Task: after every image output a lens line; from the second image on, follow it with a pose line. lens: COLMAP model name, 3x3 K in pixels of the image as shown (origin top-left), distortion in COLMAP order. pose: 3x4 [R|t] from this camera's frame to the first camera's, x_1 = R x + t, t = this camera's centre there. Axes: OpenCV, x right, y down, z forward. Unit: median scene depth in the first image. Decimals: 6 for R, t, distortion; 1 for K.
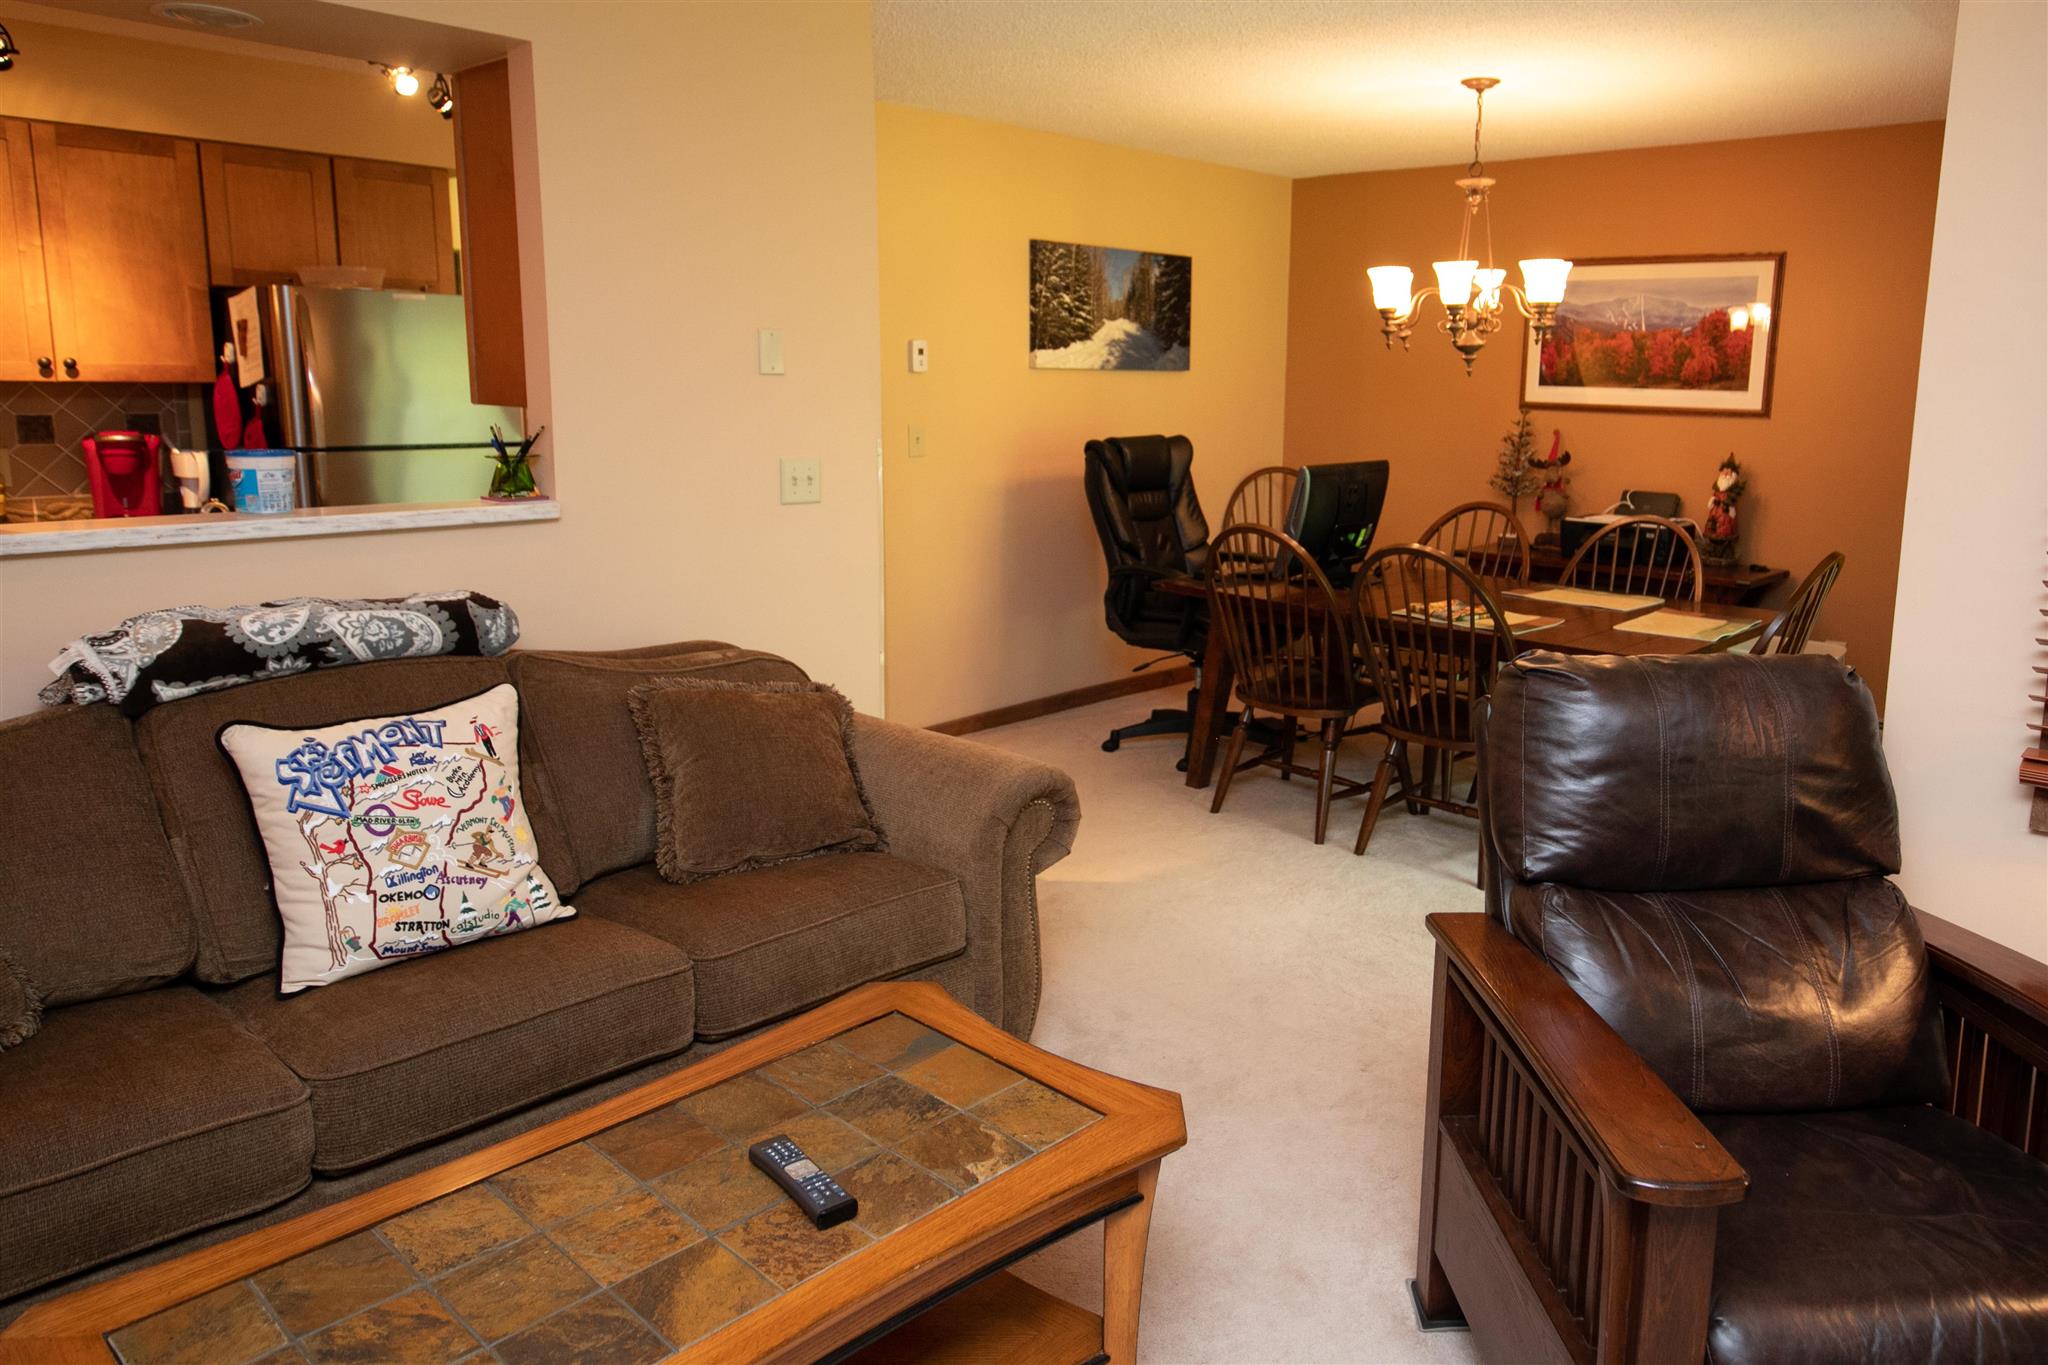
lens RADIAL K [[1400.6, 0, 1154.1], [0, 1400.6, 599.9], [0, 0, 1]] dist [0.017228, -0.006137]
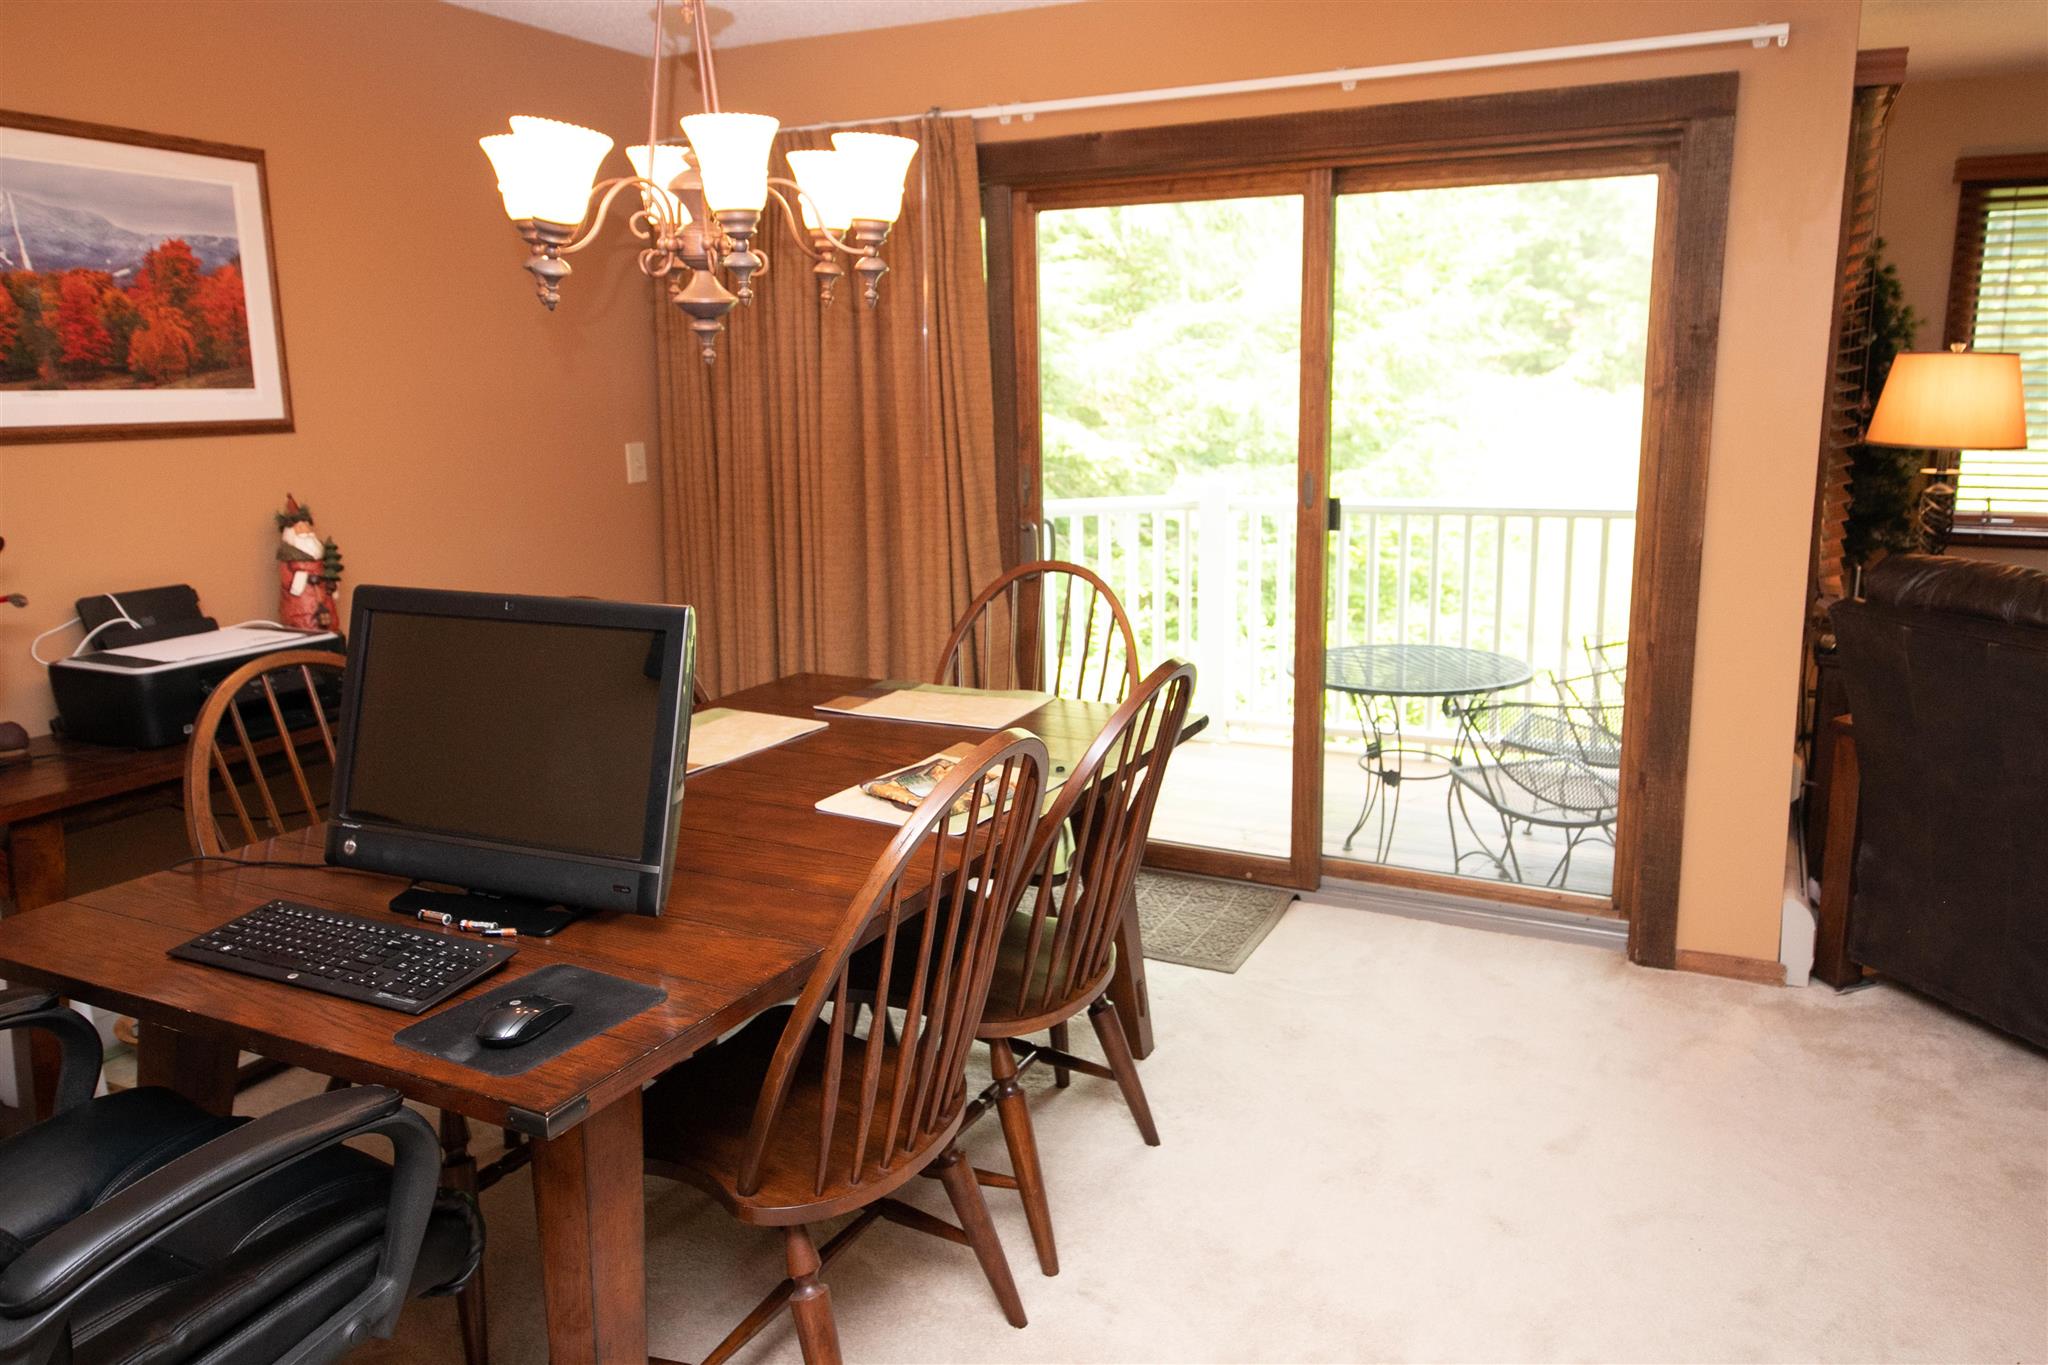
lens RADIAL K [[1511.4, 0, 1024.0], [0, 1511.4, 682.5], [0, 0, 1]] dist [0.011147, -0.003917]
pose [[-0.275208, -0.211579, 0.937814, -0.338795], [0.158520, 0.952144, 0.261330, -0.177063], [-0.948226, 0.220582, -0.228498, 1.054165]]
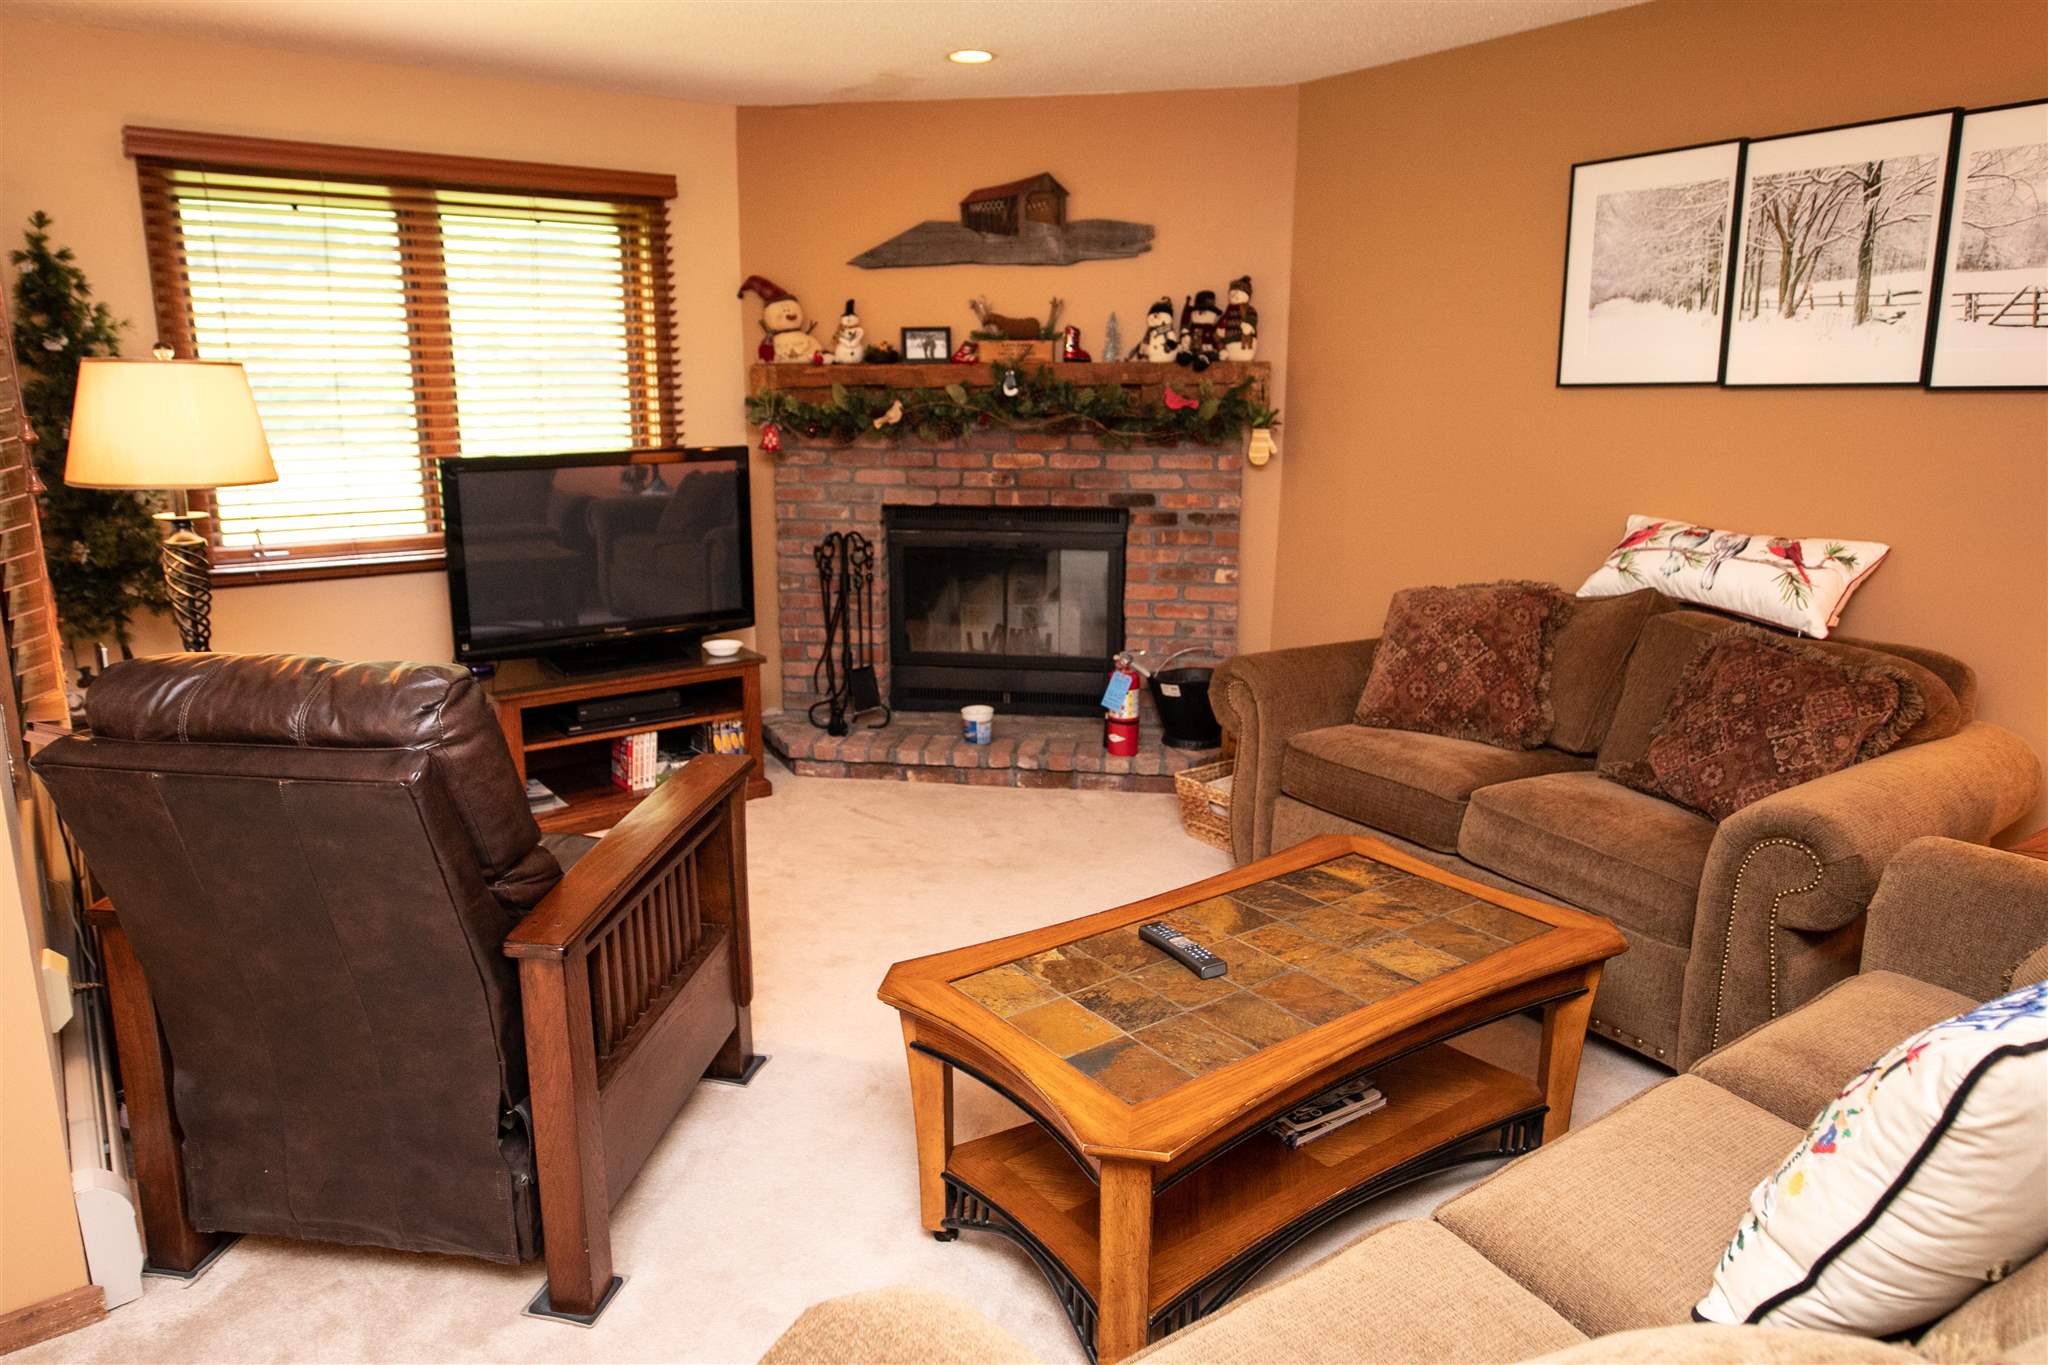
lens RADIAL K [[1312.7, 0, 983.5], [0, 1312.7, 645.3], [0, 0, 1]] dist [0.016093, -0.002209]
pose [[-0.971539, -0.063850, 0.228111, -0.127223], [0.022226, 0.934167, 0.356143, -0.128590], [-0.235833, 0.351077, -0.906161, 0.800177]]
